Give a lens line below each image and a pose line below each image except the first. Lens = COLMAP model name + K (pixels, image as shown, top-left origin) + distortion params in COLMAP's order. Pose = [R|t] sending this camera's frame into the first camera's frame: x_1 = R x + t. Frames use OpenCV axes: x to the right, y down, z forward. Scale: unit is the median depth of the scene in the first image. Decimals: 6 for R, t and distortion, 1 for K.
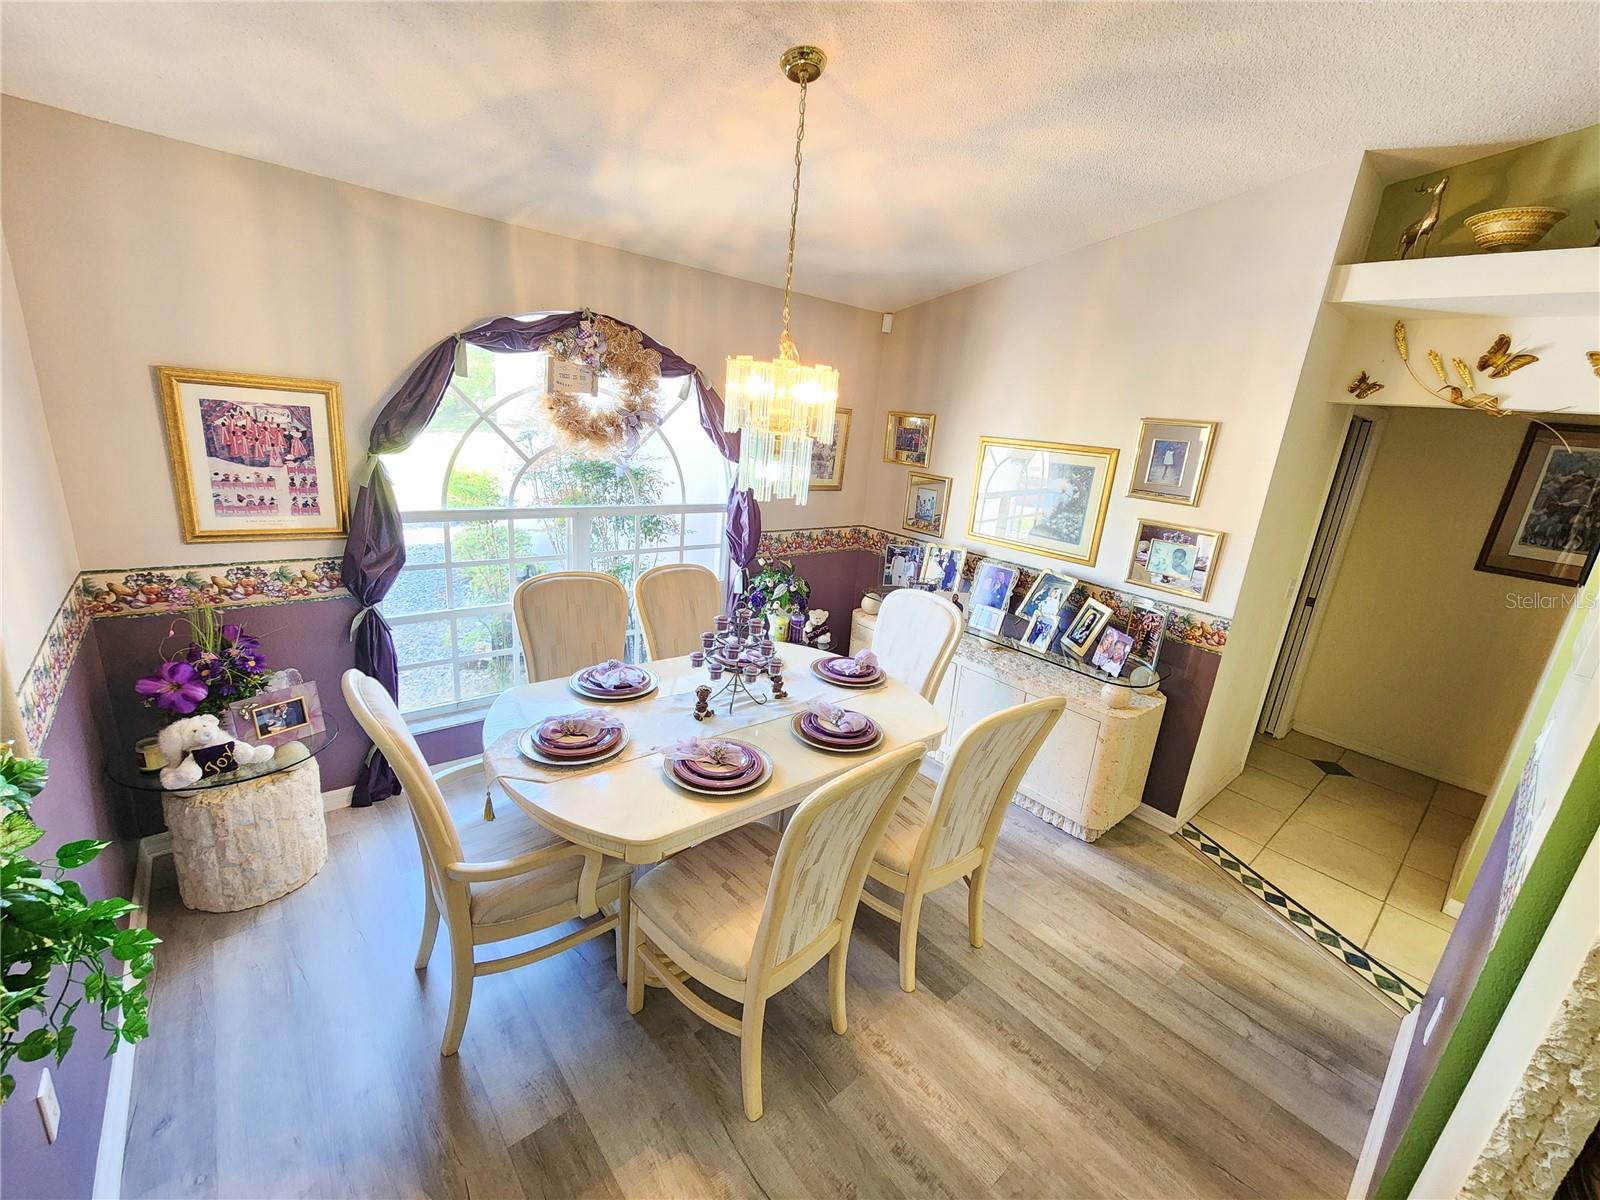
lens RADIAL K [[655.8, 0, 796.7], [0, 655.8, 597.3], [0, 0, 1]] dist [-0.007777, -0.000537]
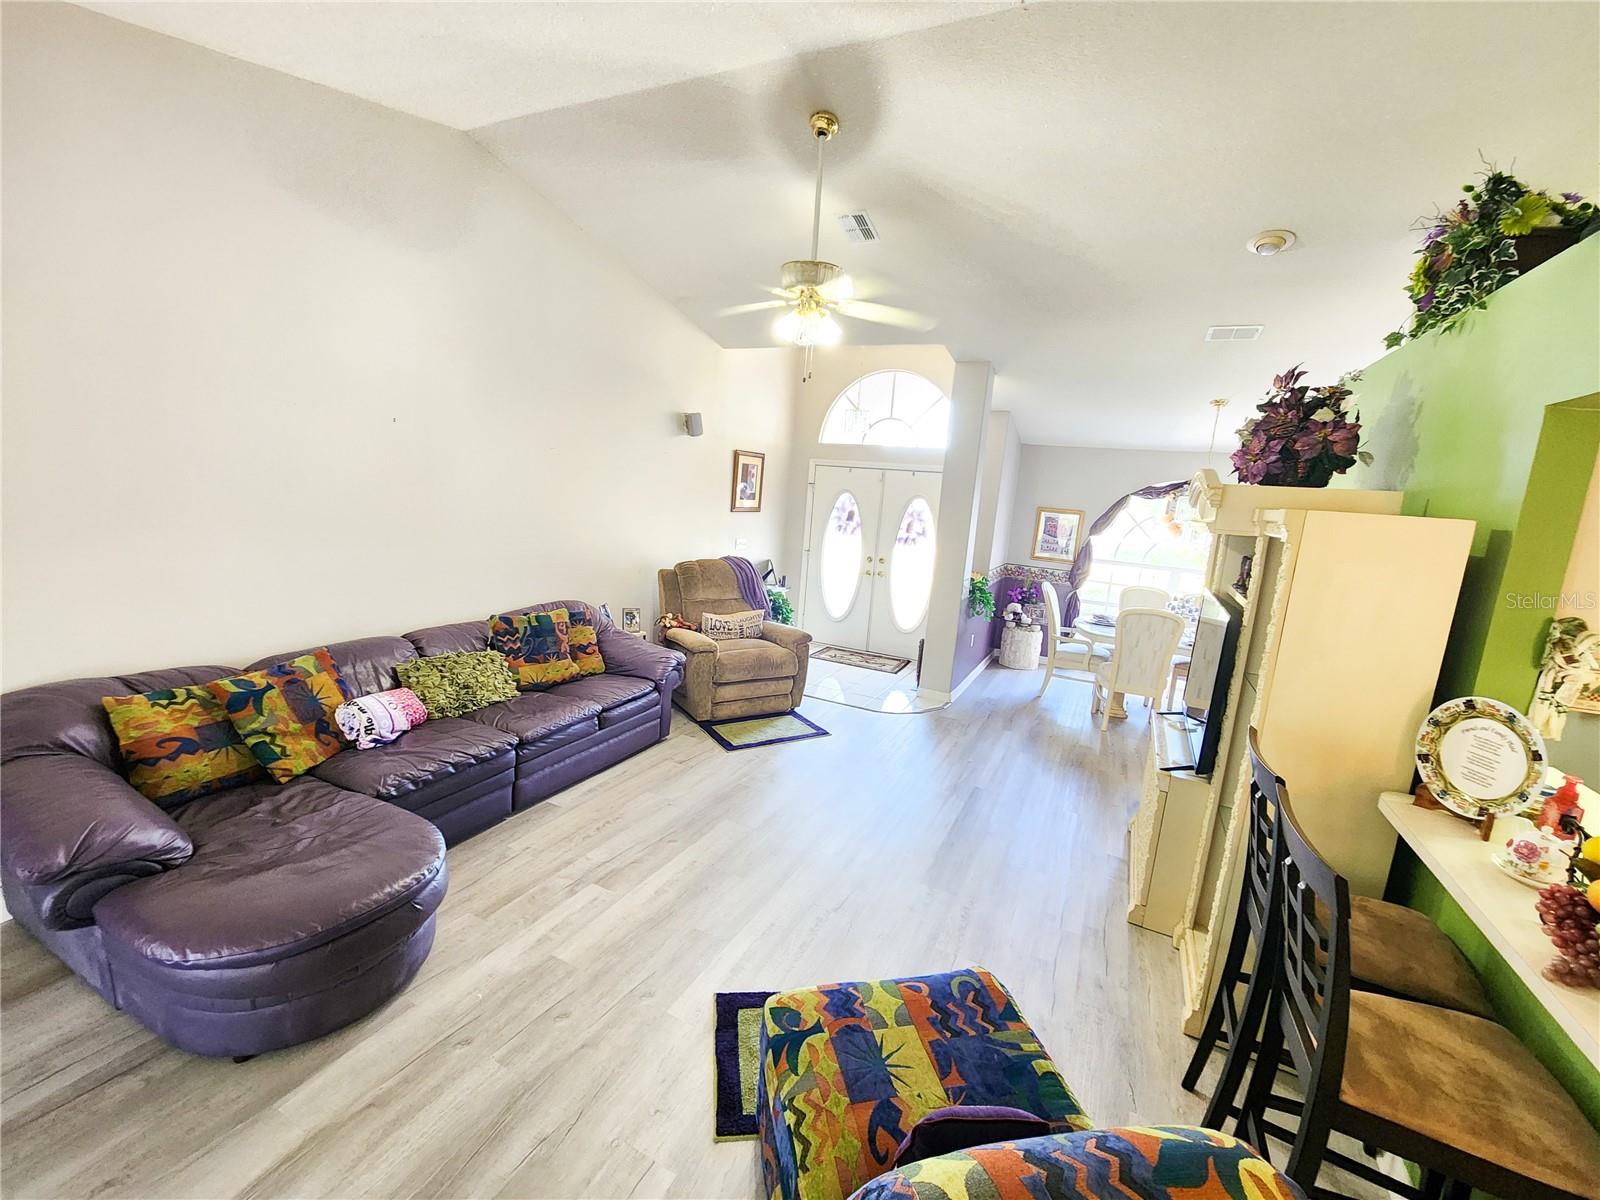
lens RADIAL K [[655.8, 0, 803.7], [0, 655.8, 597.1], [0, 0, 1]] dist [-0.007777, -0.000537]
pose [[0.396257, 0.100441, -0.912629, 1.577212], [-0.290365, 0.956690, -0.020784, 0.485611], [0.871016, 0.273231, 0.408260, -1.237778]]
